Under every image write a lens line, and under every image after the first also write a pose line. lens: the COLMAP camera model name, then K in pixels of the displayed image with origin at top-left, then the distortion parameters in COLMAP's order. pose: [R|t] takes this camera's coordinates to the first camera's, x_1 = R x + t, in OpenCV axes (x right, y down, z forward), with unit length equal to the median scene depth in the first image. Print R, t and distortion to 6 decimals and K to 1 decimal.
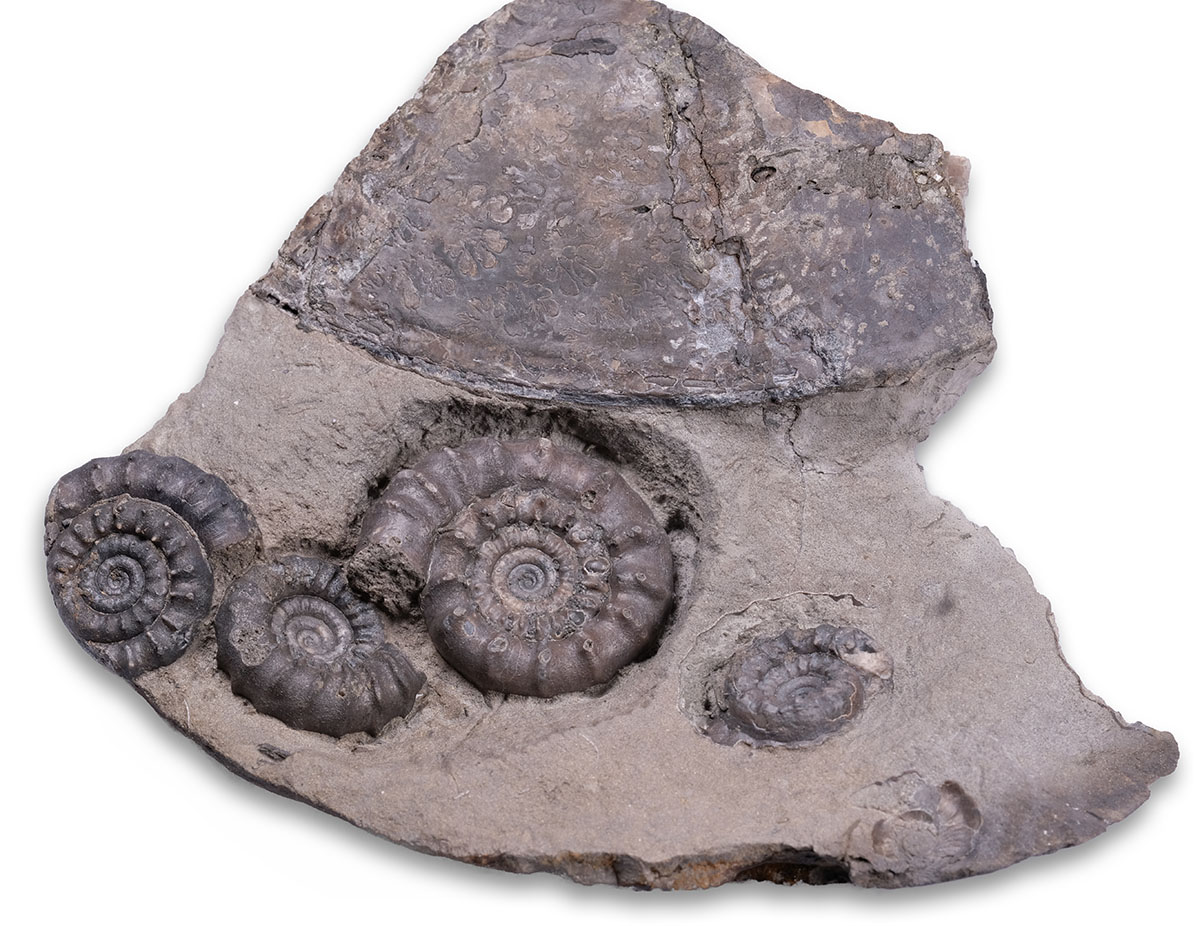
lens RADIAL K [[5142.5, 0, 598.6], [0, 5142.5, 464.0], [0, 0, 1]] dist [-0.119756, 0.000000]
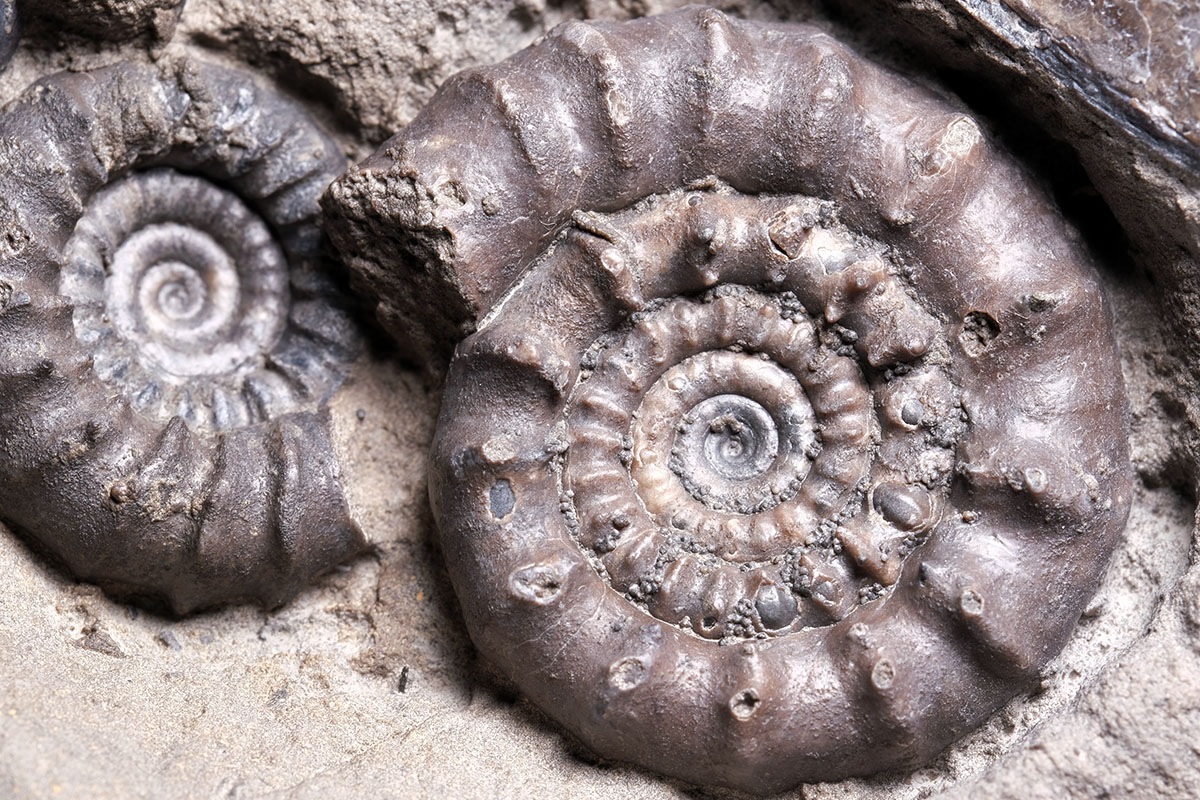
lens RADIAL K [[6868.6, 0, 599.3], [0, 6868.6, 399.9], [0, 0, 1]] dist [-0.449935, 0.000000]
pose [[0.847956, 0.500173, -0.175490, 0.064499], [-0.433650, 0.844985, 0.312967, -0.132779], [0.304824, -0.189281, 0.933410, 0.525877]]
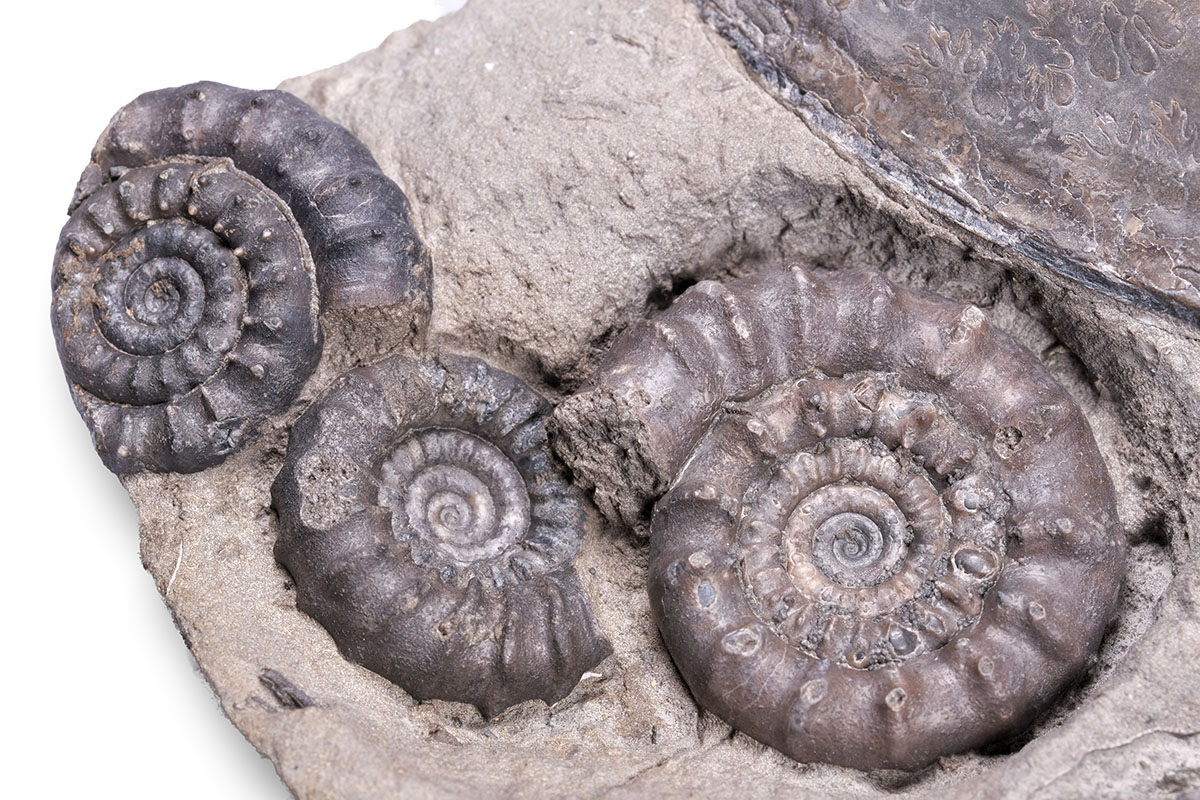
lens RADIAL K [[5698.4, 0, 600.1], [0, 5698.4, 400.0], [0, 0, 1]] dist [-0.193644, 0.000000]
pose [[0.921455, 0.334194, -0.198079, 0.076807], [-0.318905, 0.941886, 0.105592, -0.047543], [0.221856, -0.034130, 0.974482, 0.398704]]
